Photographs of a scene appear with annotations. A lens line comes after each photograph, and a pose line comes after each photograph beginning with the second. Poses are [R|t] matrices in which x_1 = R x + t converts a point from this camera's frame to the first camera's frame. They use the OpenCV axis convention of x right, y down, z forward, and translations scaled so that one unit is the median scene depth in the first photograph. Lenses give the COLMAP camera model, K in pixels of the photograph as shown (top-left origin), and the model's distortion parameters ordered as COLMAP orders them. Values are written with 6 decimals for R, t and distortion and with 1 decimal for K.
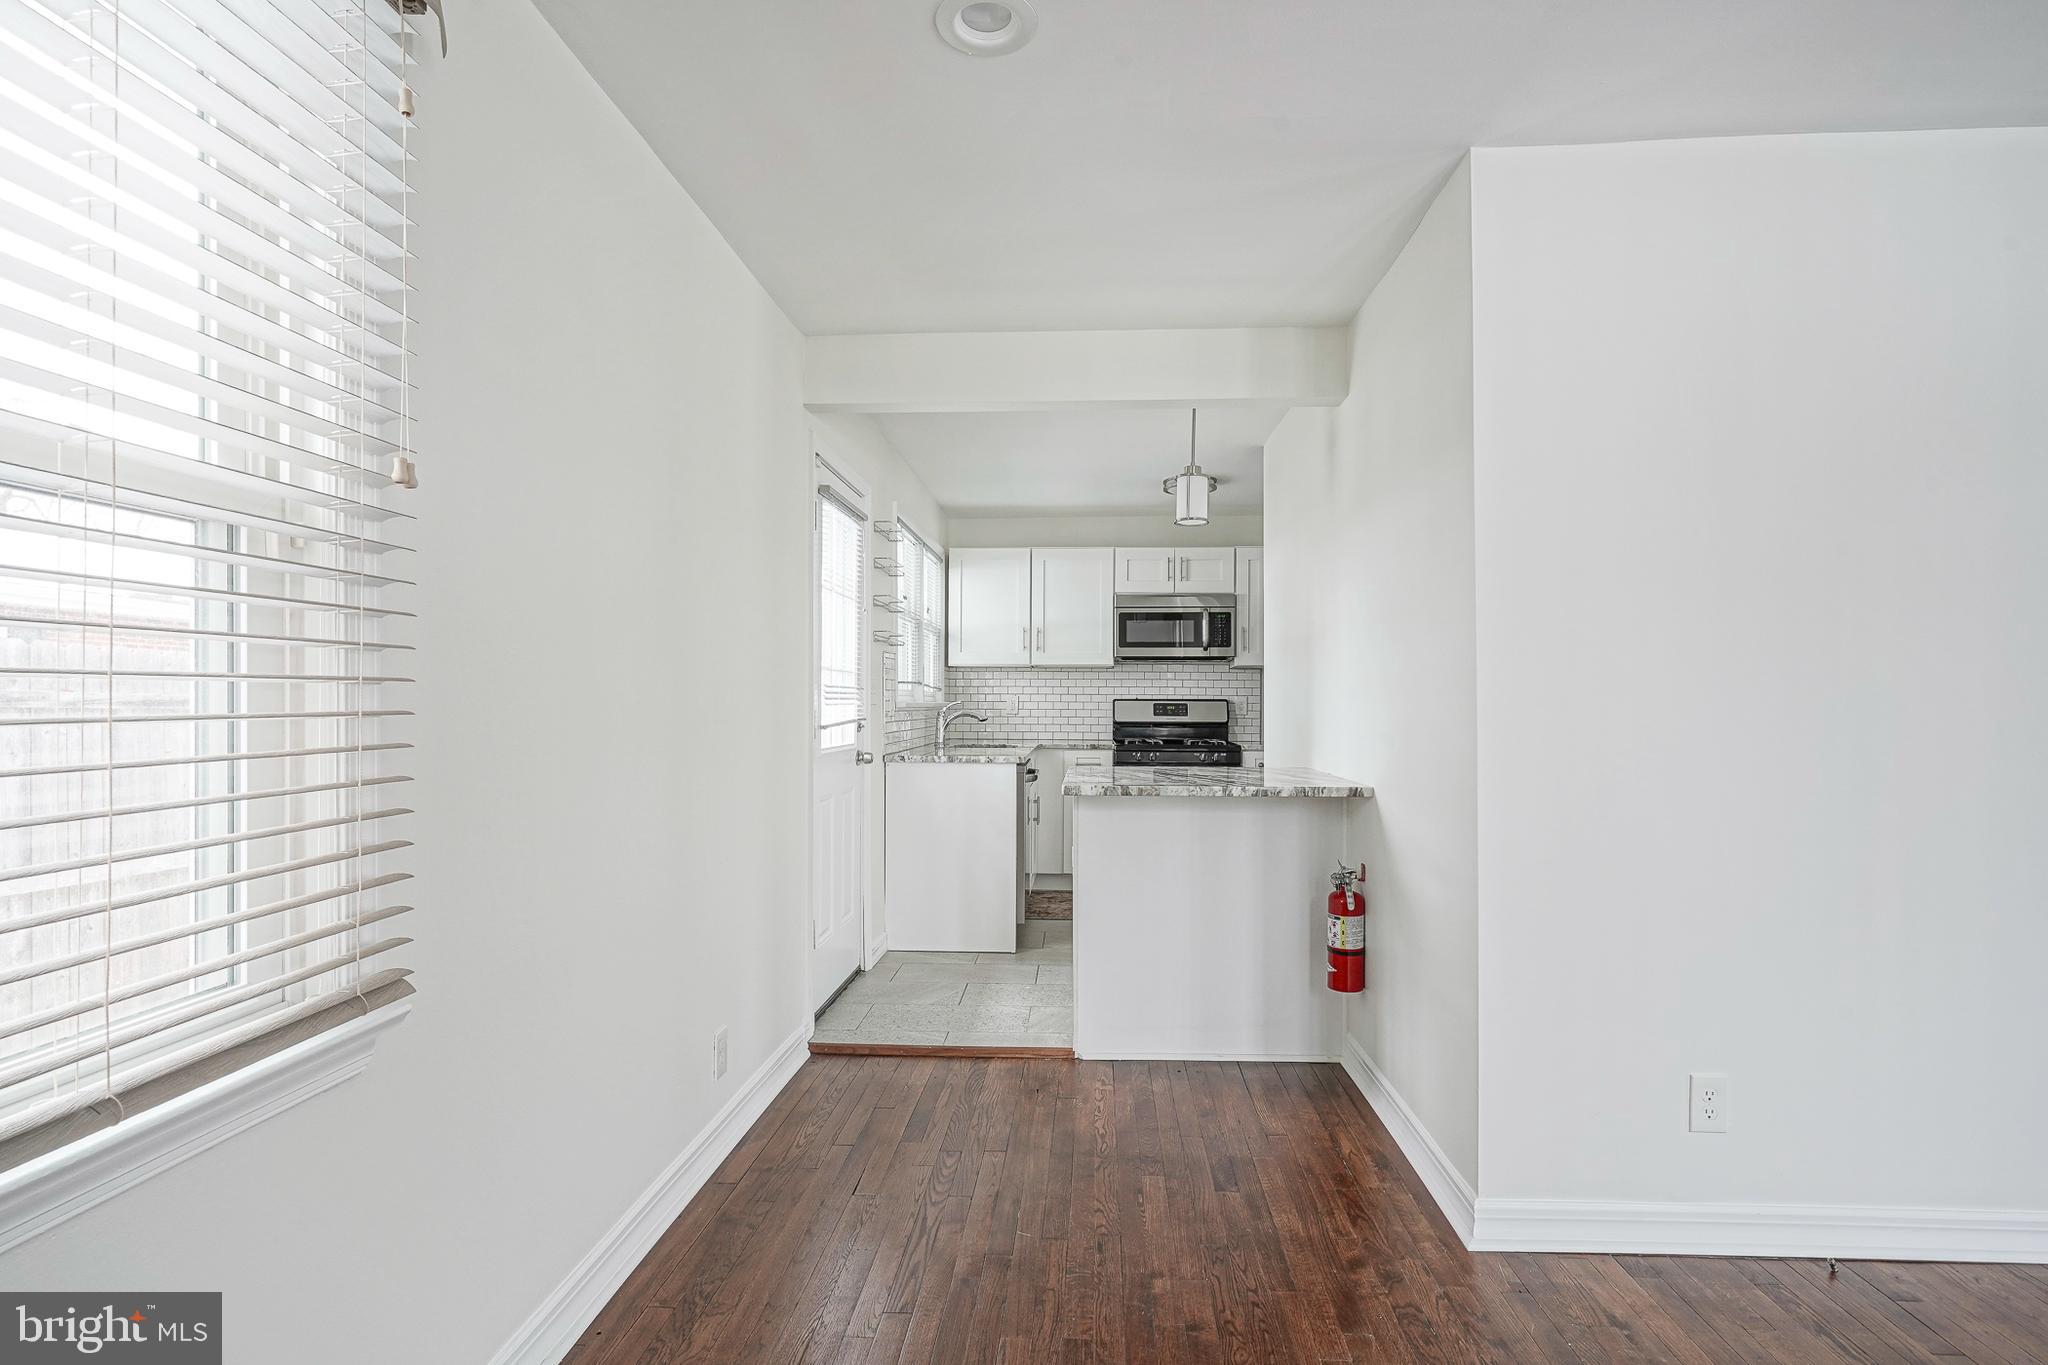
lens RADIAL K [[996.4, 0, 954.1], [0, 996.4, 679.2], [0, 0, 1]] dist [-0.001115, -0.000534]
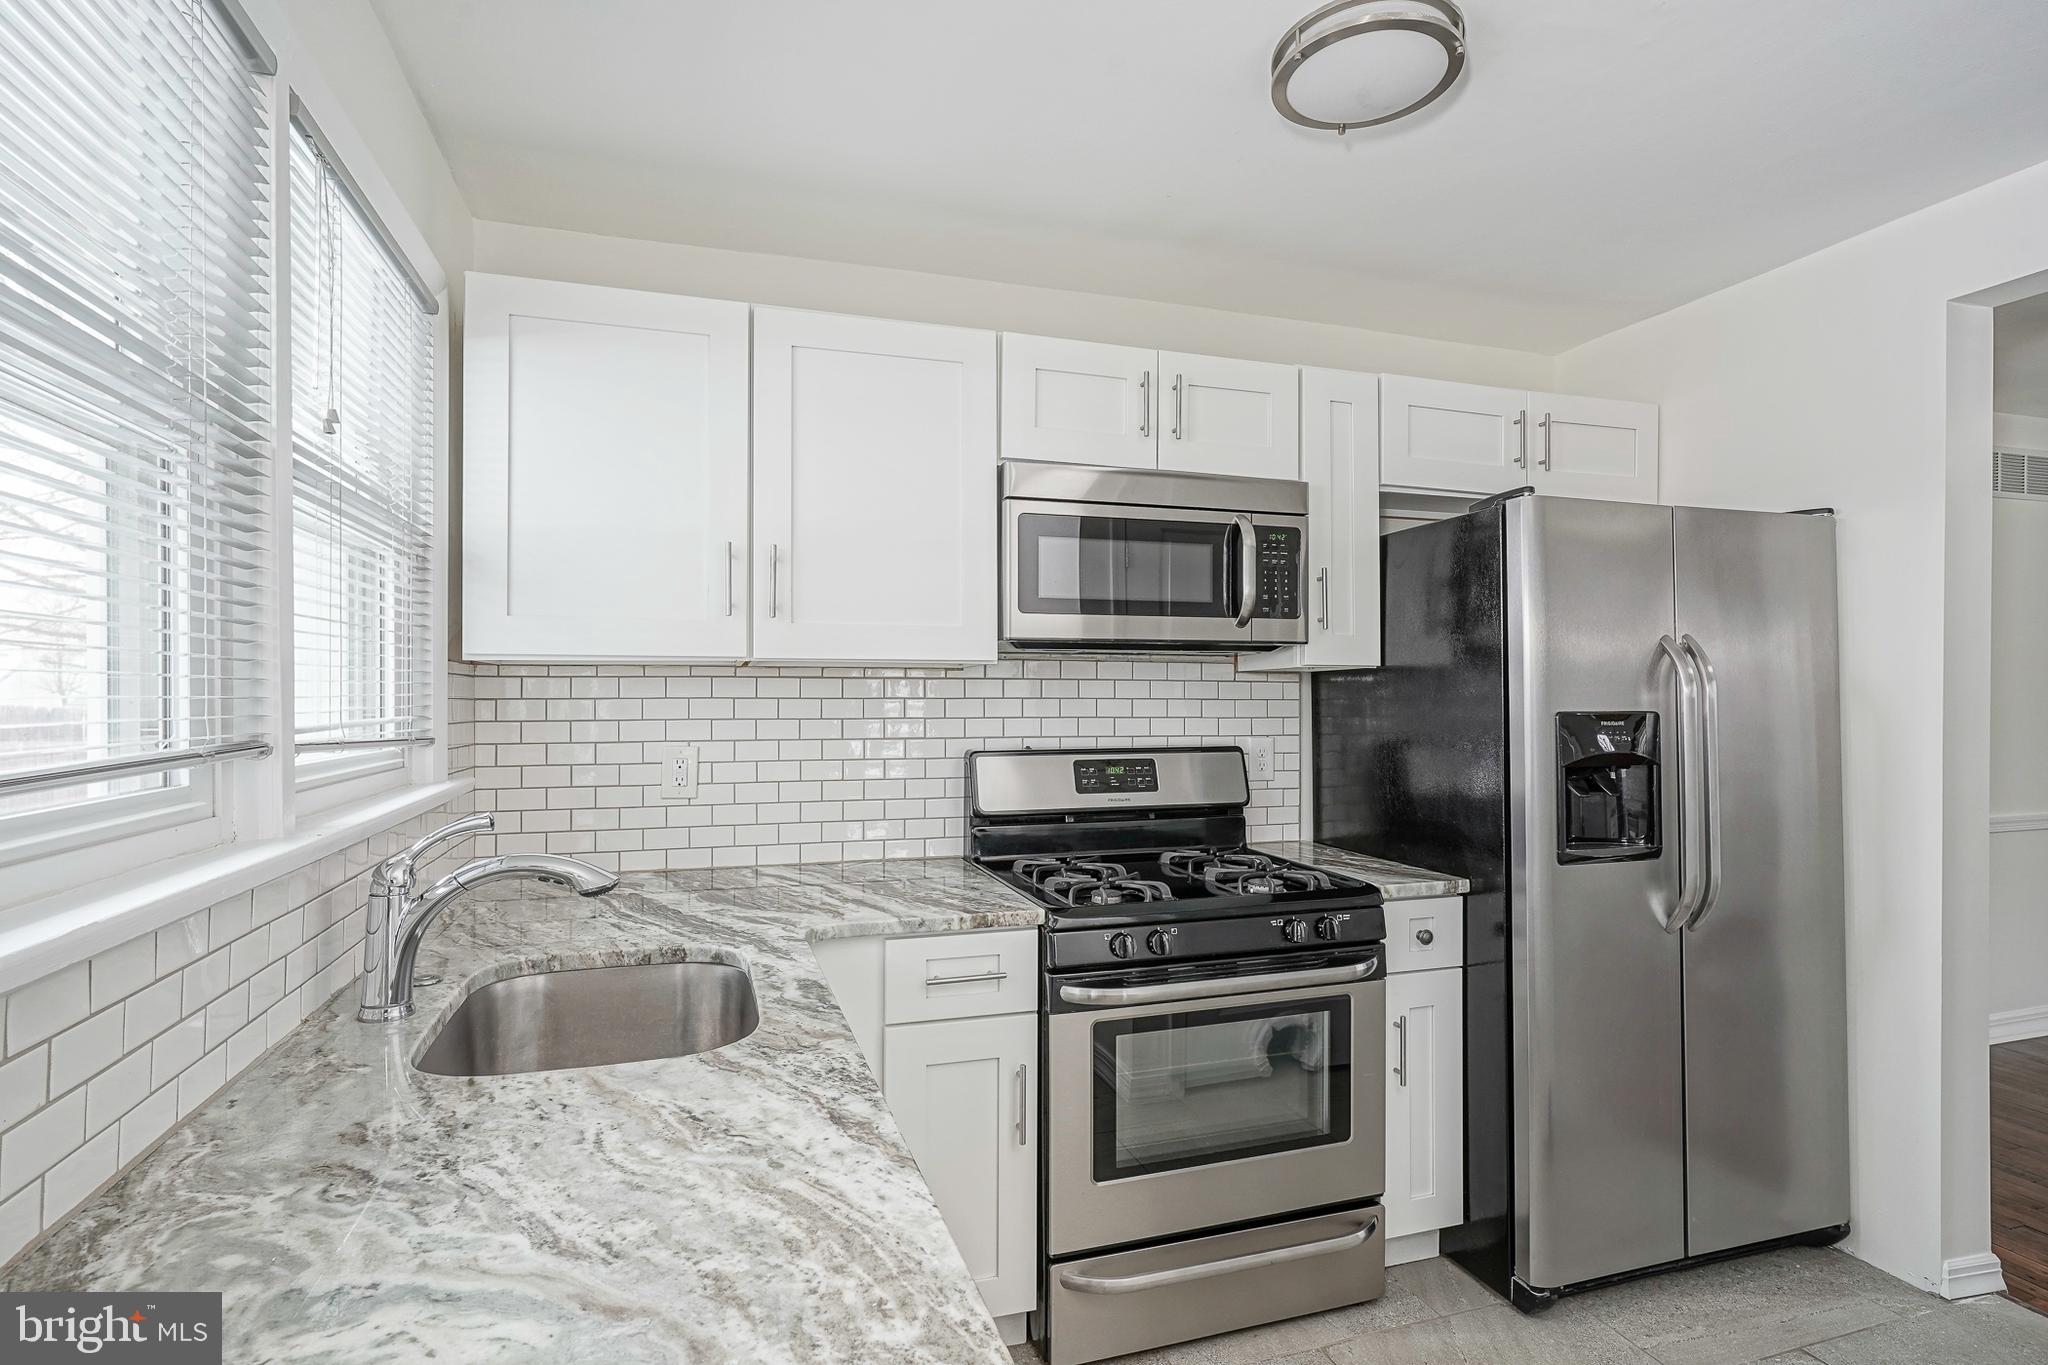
lens RADIAL K [[1002.0, 0, 1073.3], [0, 1002.0, 684.5], [0, 0, 1]] dist [-0.015222, 0.000013]
pose [[0.881629, -0.003829, 0.471928, 0.015912], [-0.002627, 0.999912, 0.013021, -0.011041], [-0.471937, -0.012720, 0.881541, 0.677682]]
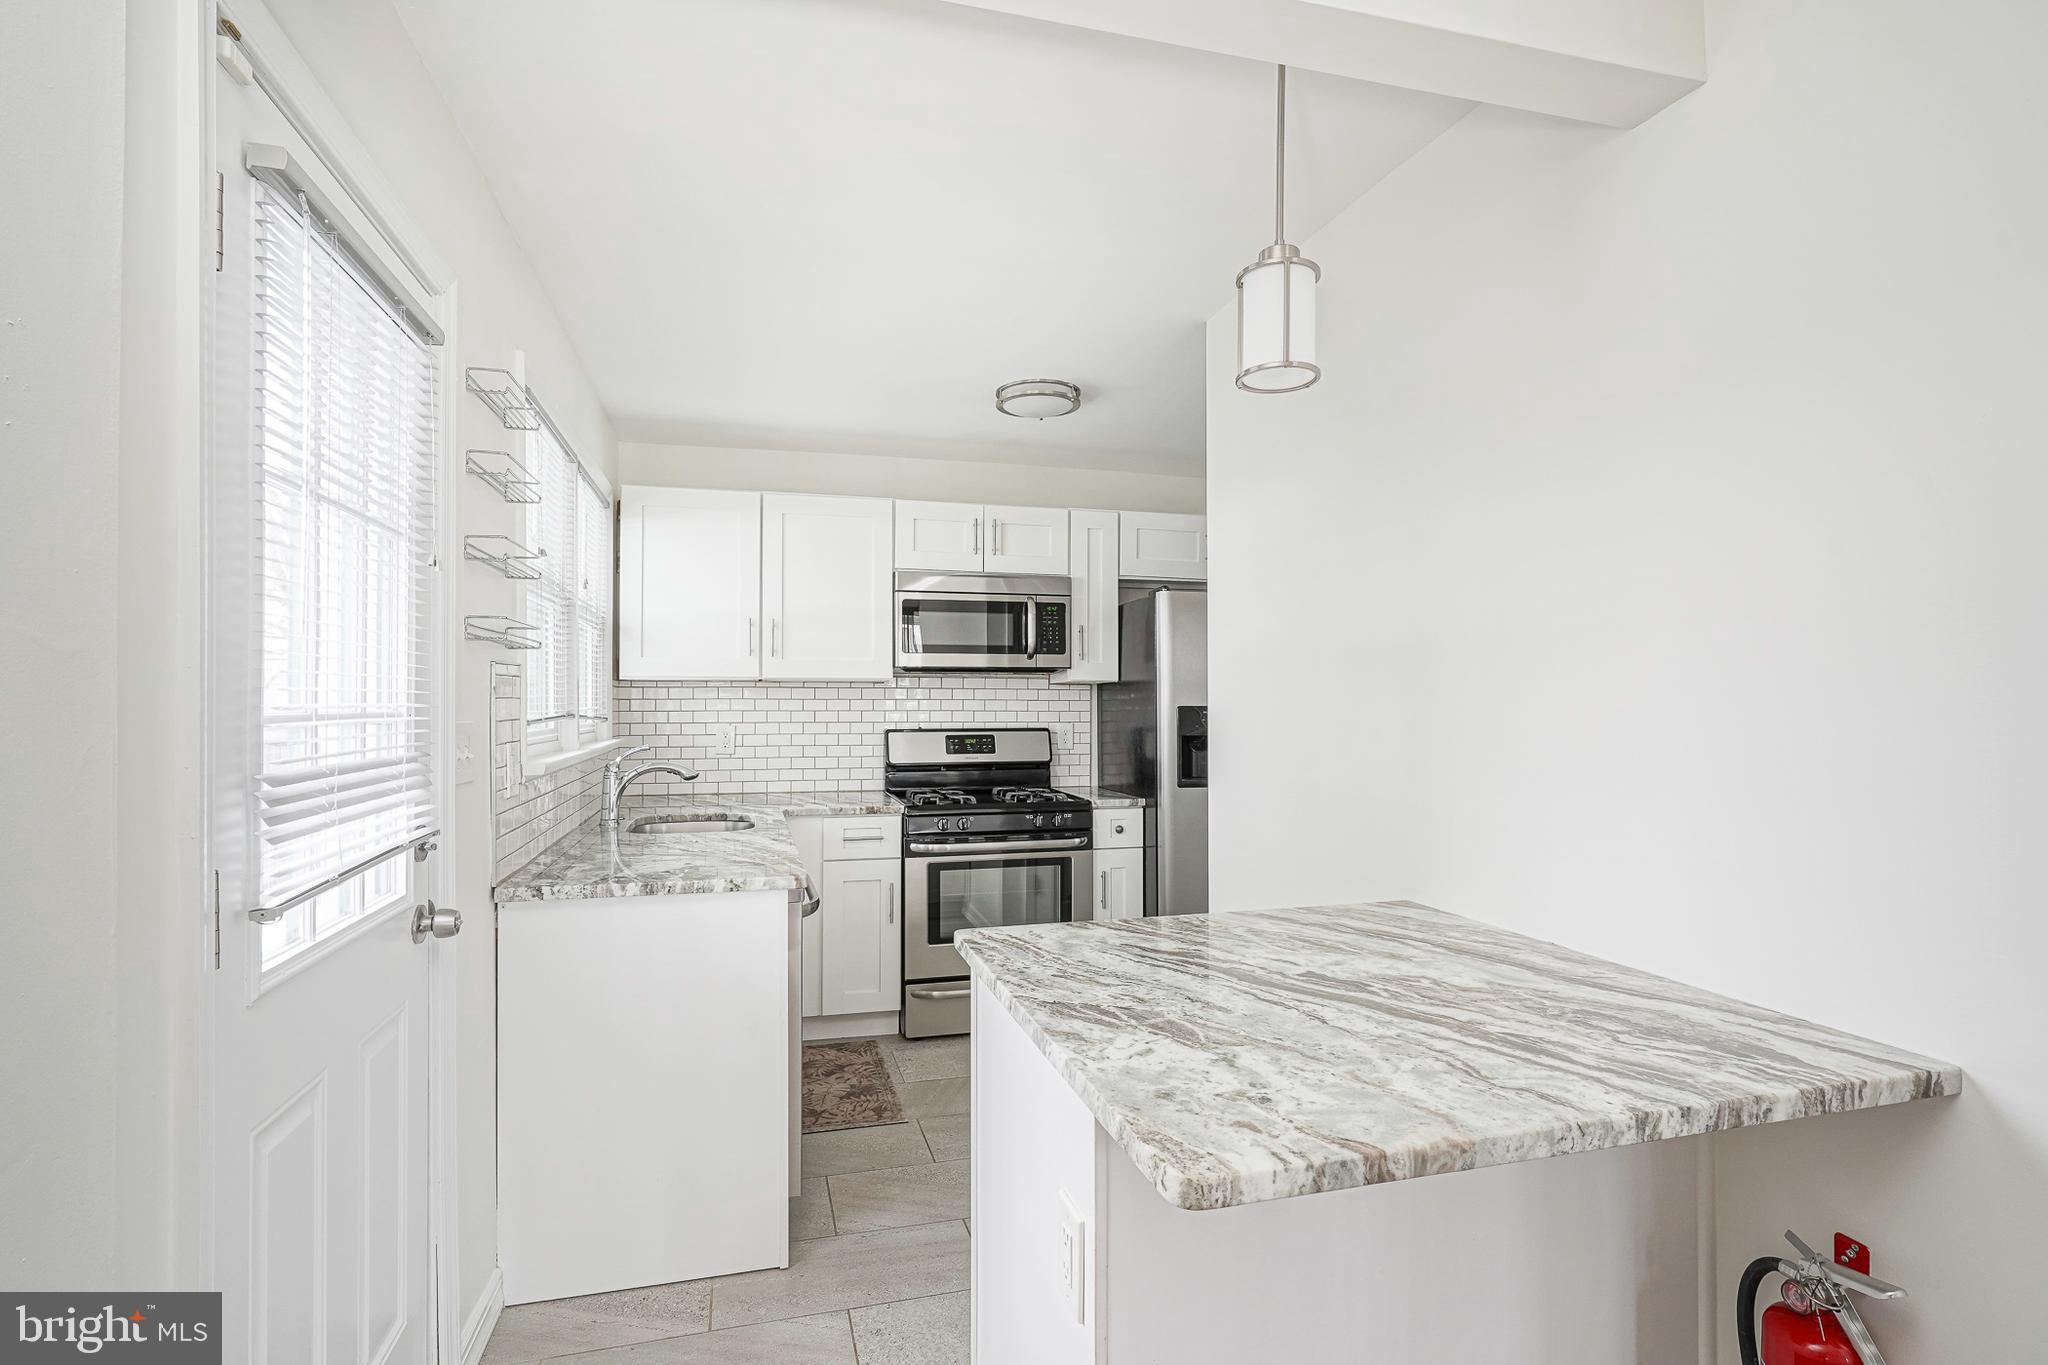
lens RADIAL K [[1020.0, 0, 1024.0], [0, 1020.0, 682.5], [0, 0, 1]] dist [-0.005921, -0.000148]
pose [[0.921888, -0.000975, 0.387456, -0.019563], [-0.001186, 0.999985, 0.005338, -0.015887], [-0.387456, -0.005381, 0.921873, 0.353282]]
